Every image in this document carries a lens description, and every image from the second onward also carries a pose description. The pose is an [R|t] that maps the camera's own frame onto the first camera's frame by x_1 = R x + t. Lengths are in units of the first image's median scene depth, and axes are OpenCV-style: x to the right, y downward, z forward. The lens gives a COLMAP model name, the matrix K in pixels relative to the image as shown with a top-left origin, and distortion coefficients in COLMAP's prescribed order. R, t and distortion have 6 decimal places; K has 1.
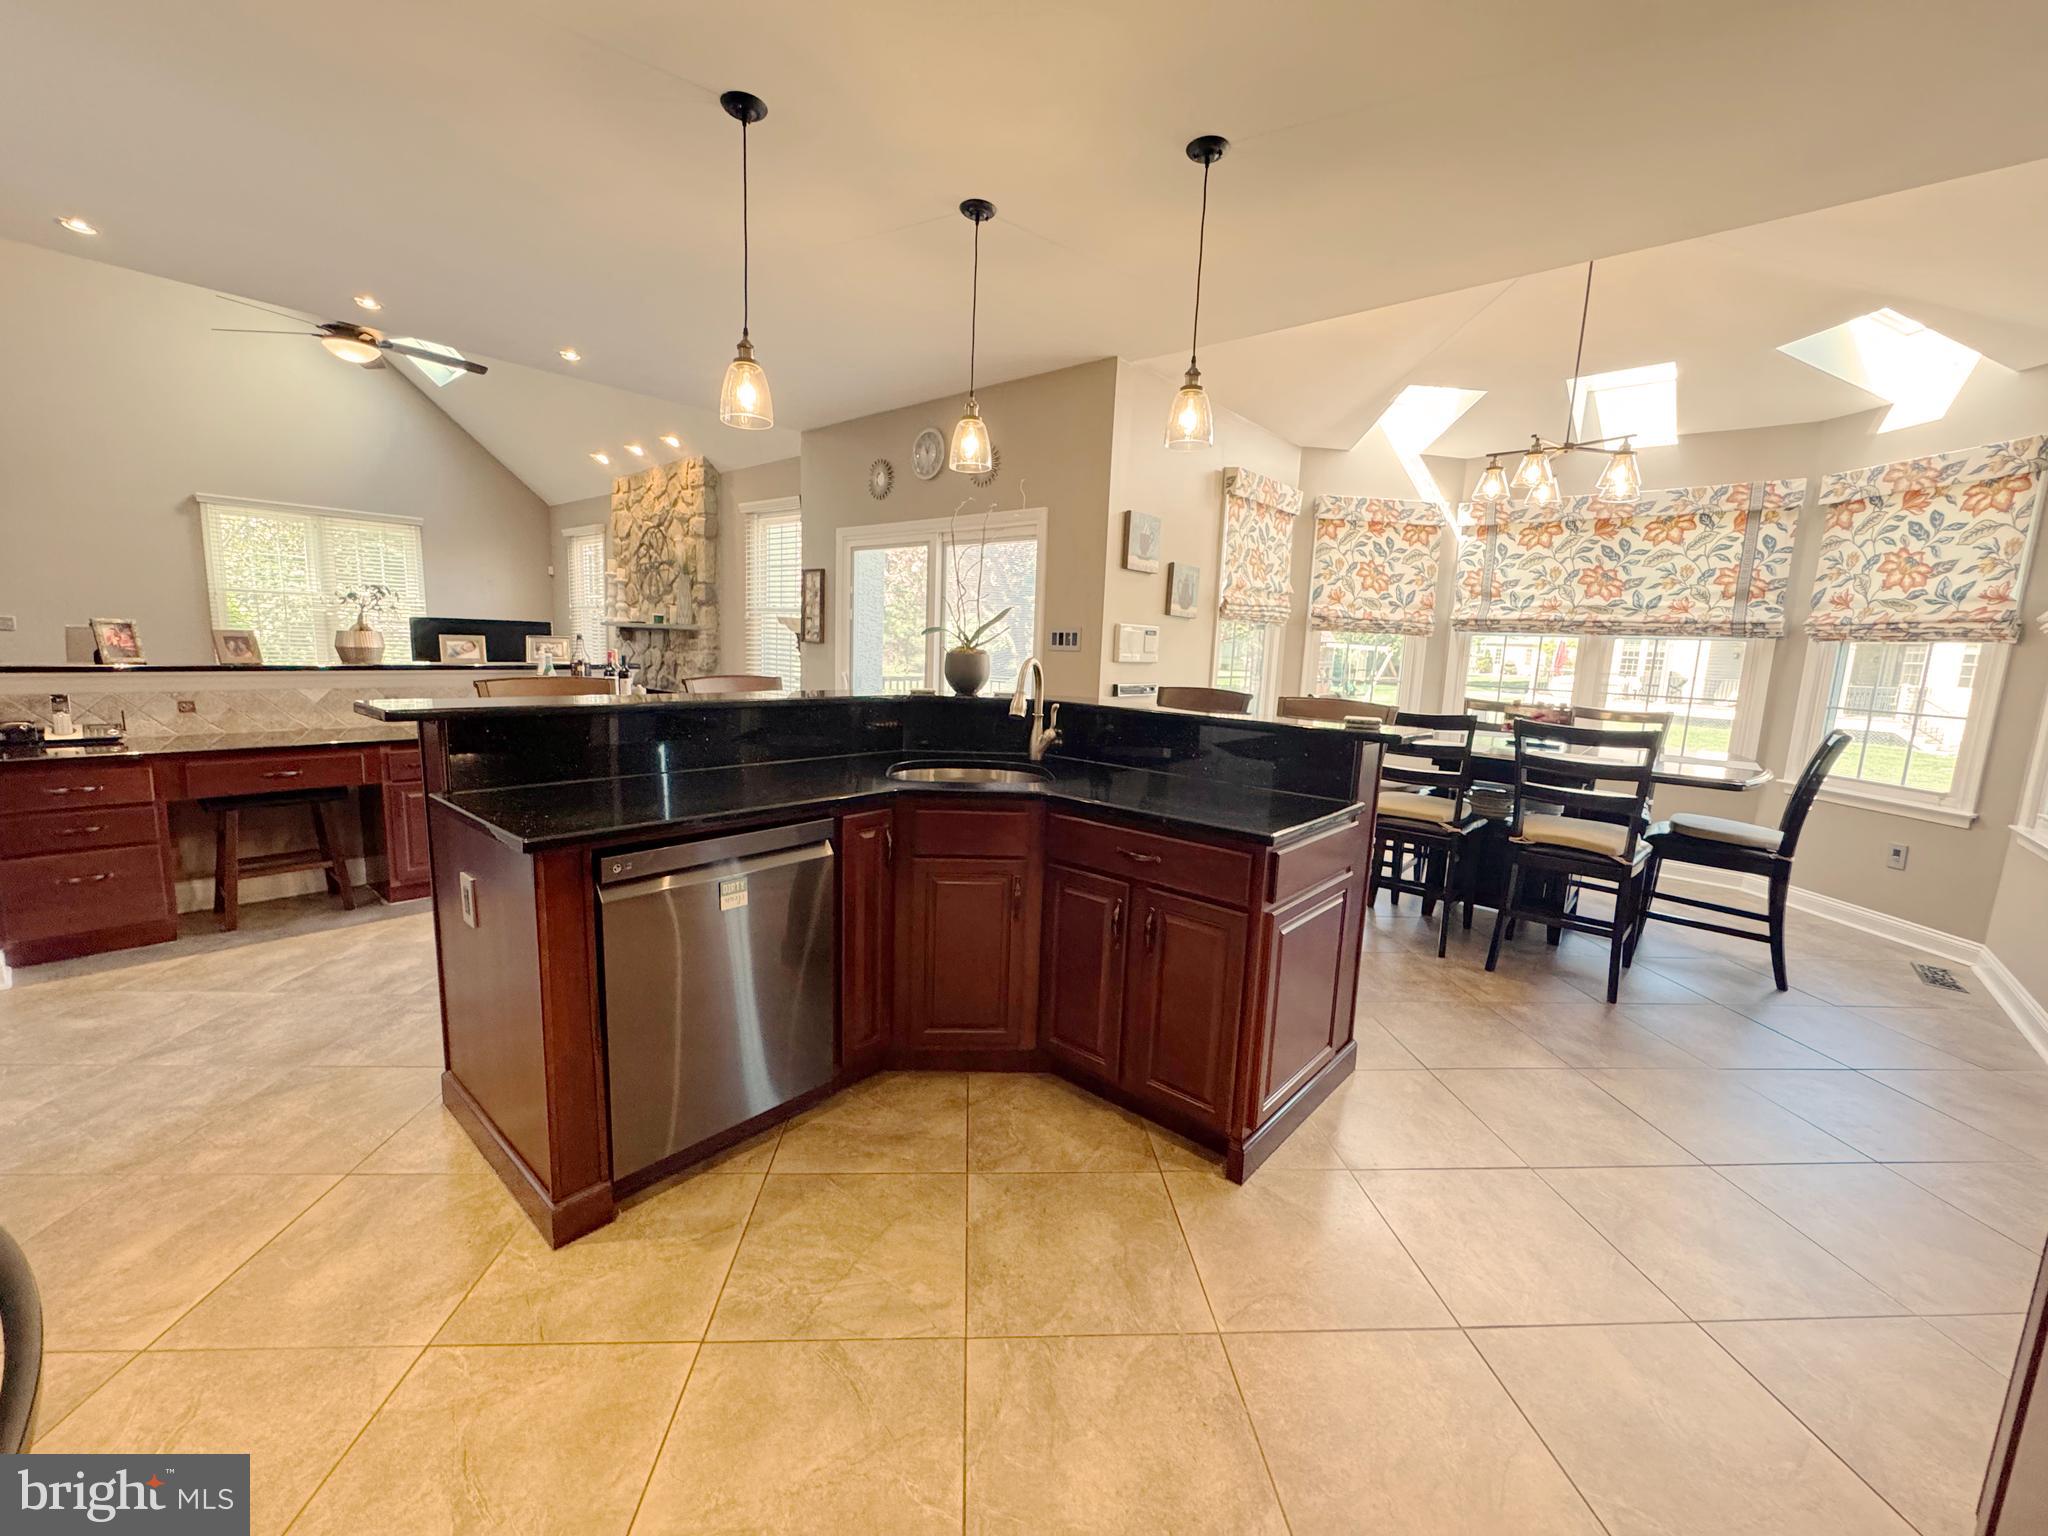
lens RADIAL K [[822.4, 0, 1024.3], [0, 822.4, 772.7], [0, 0, 1]] dist [0.018939, -0.000109]
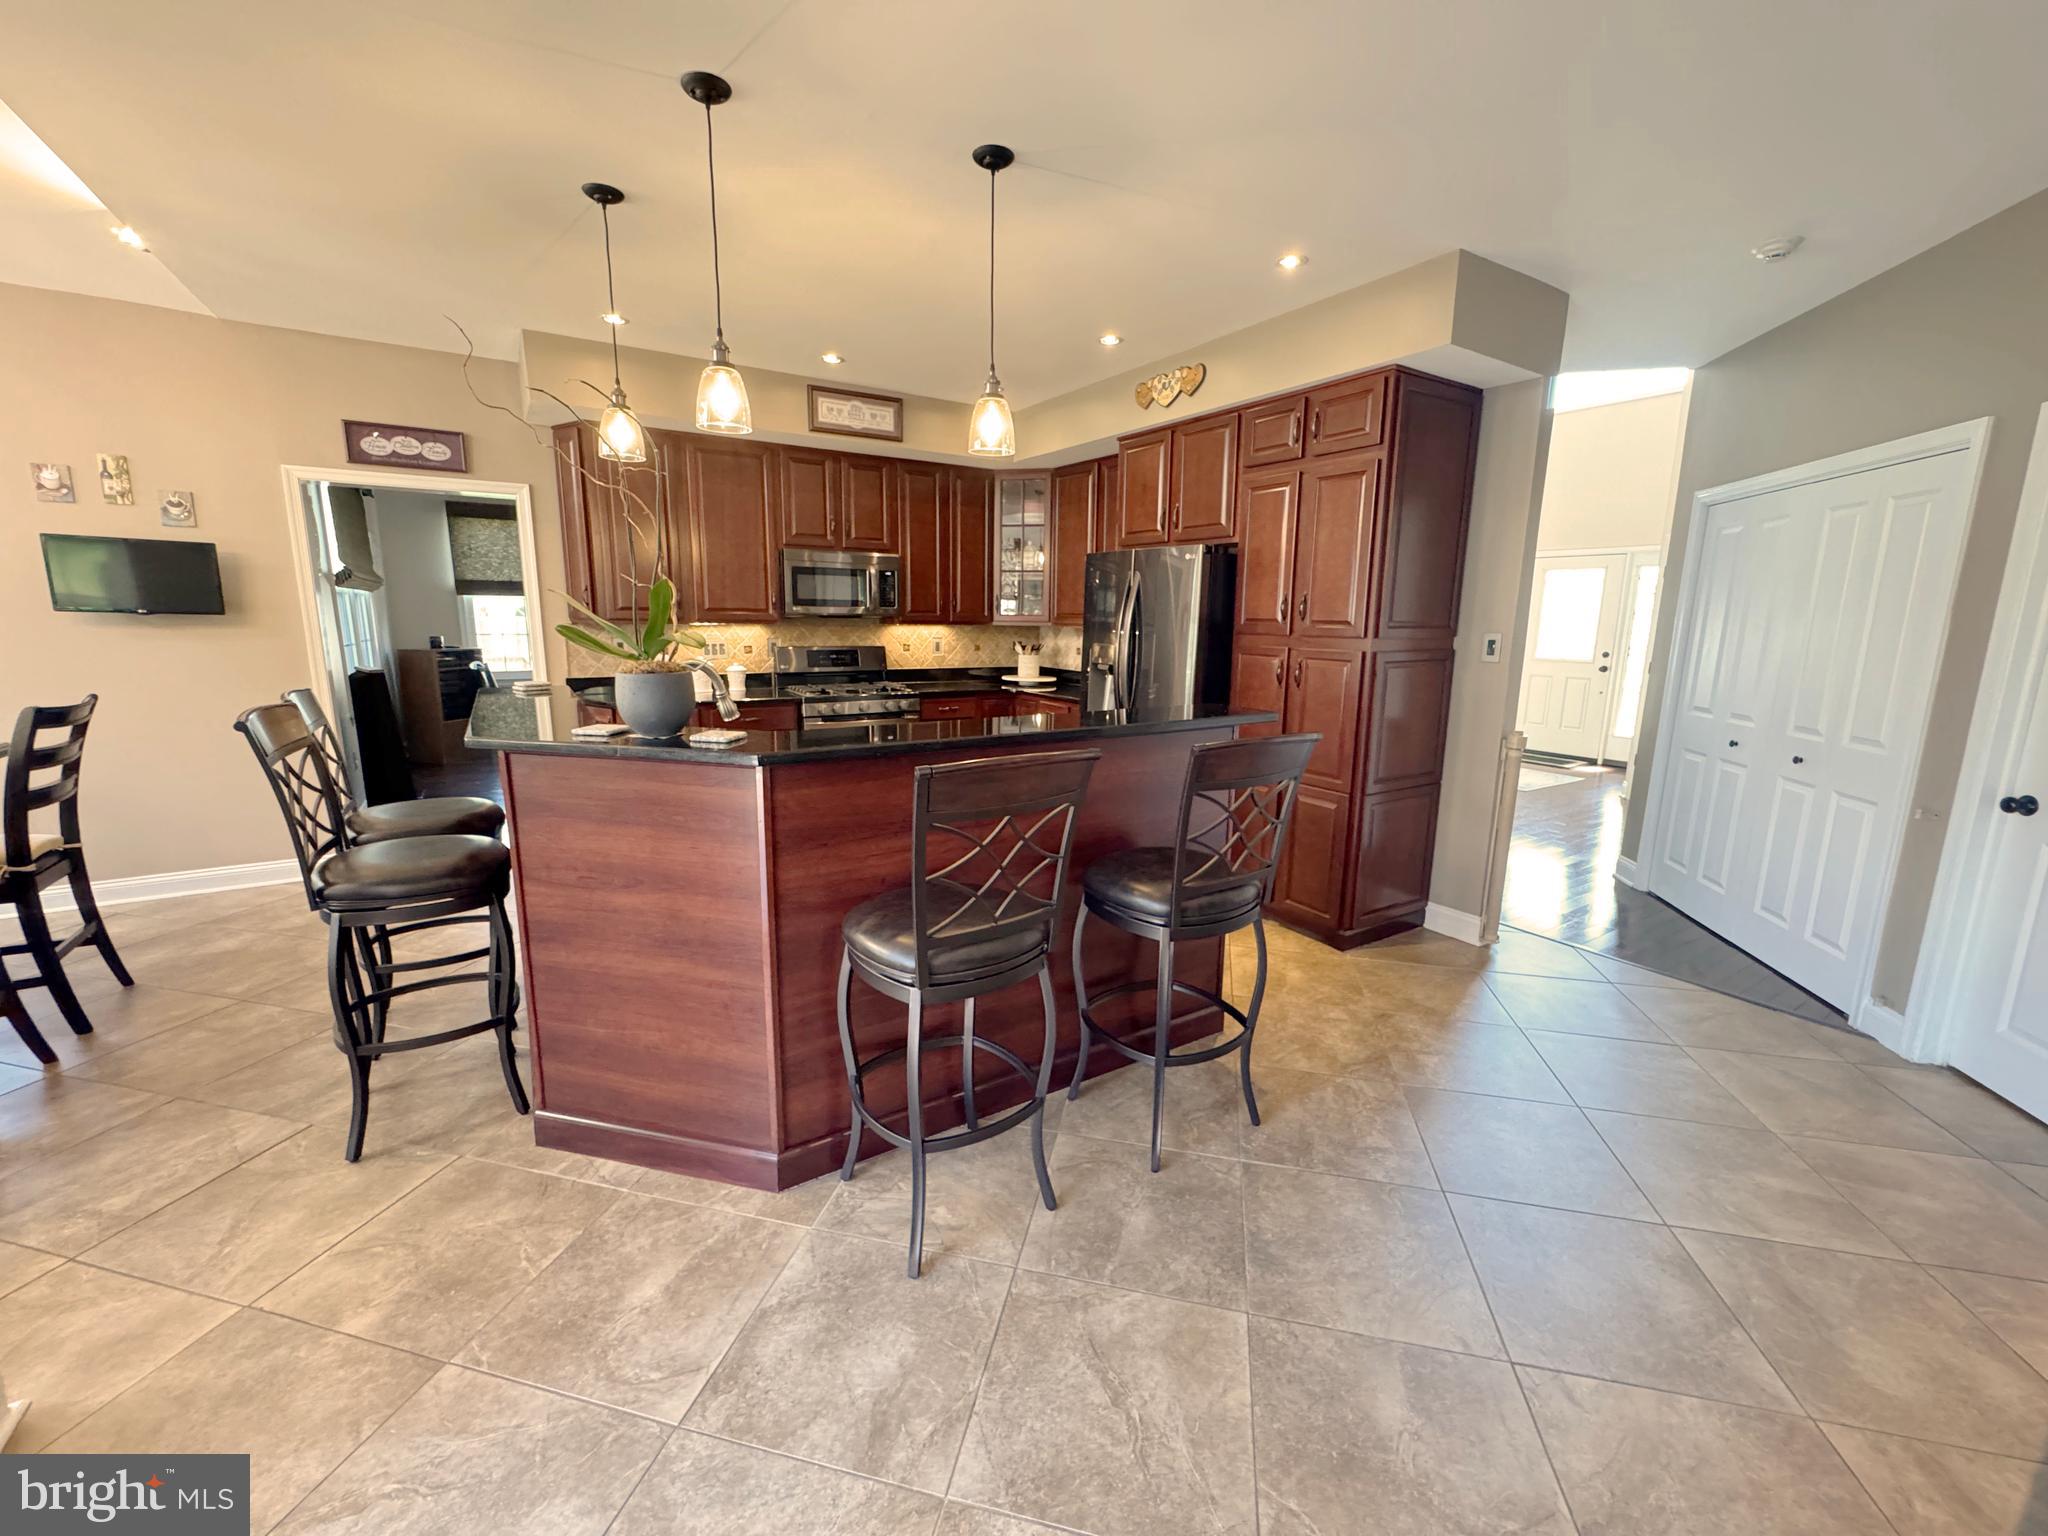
lens RADIAL K [[821.2, 0, 1024.0], [0, 821.2, 768.0], [0, 0, 1]] dist [-0.001592, -0.000198]
pose [[-0.957582, -0.107505, 0.267357, -0.355733], [-0.008633, 0.938089, 0.346287, -0.204441], [-0.288033, 0.329290, -0.899225, 1.057360]]
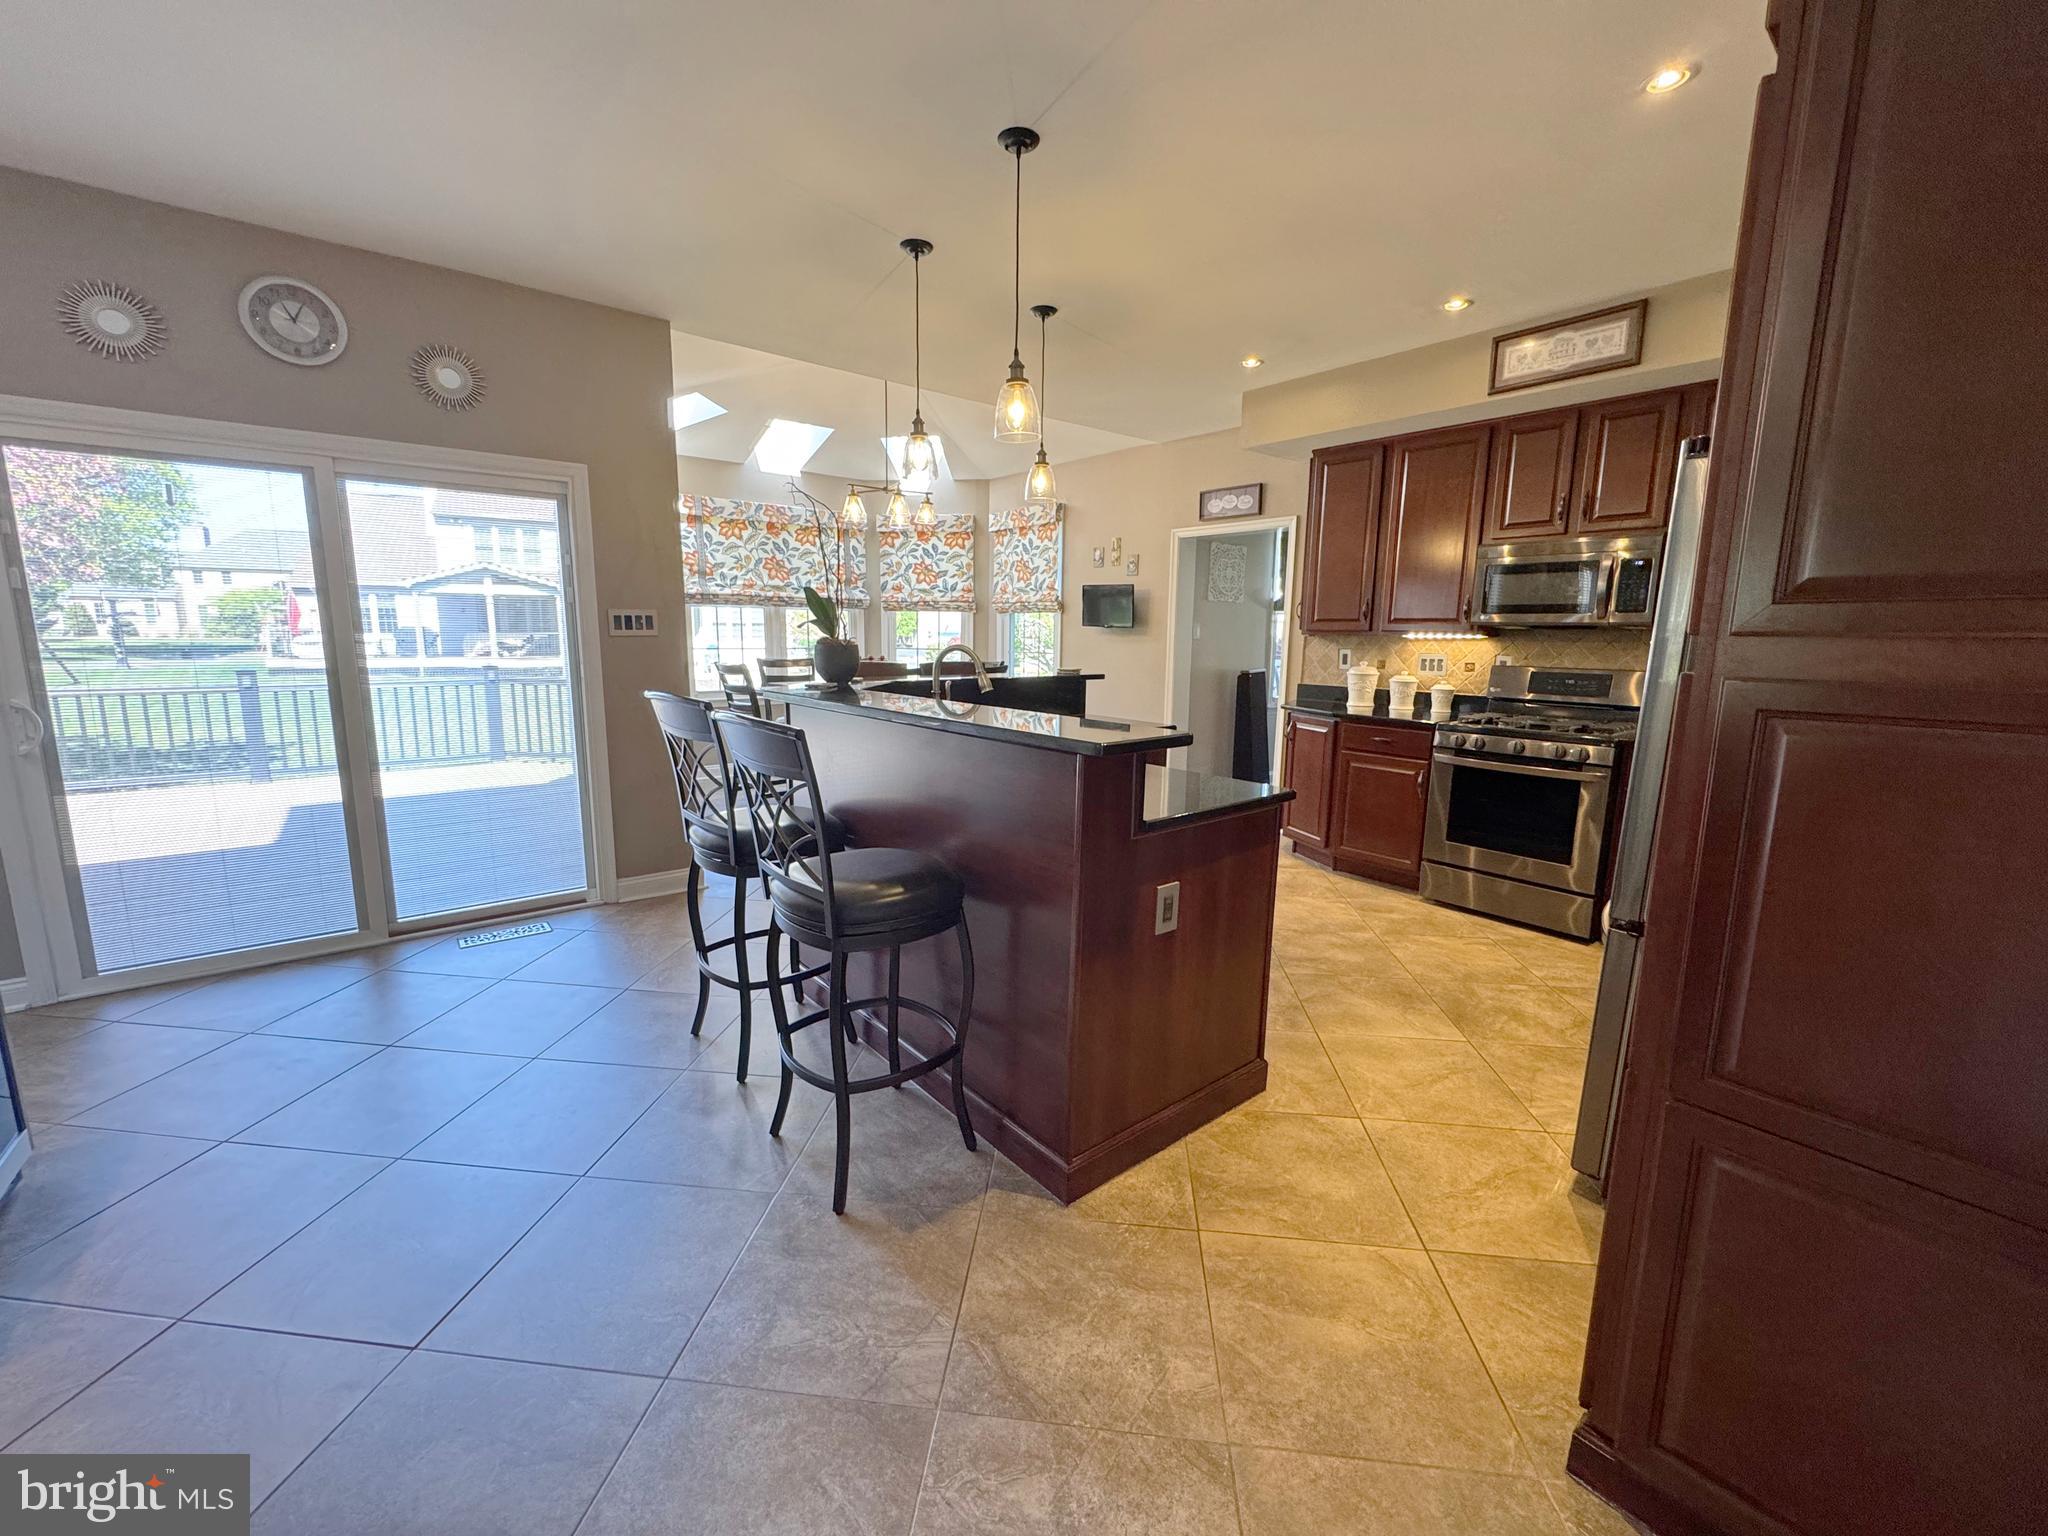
lens RADIAL K [[821.2, 0, 1024.0], [0, 821.2, 768.0], [0, 0, 1]] dist [-0.001592, -0.000198]
pose [[0.172725, -0.203485, 0.963722, -0.723244], [0.154106, 0.971961, 0.177604, -0.099233], [-0.972840, 0.117839, 0.199240, 0.423579]]
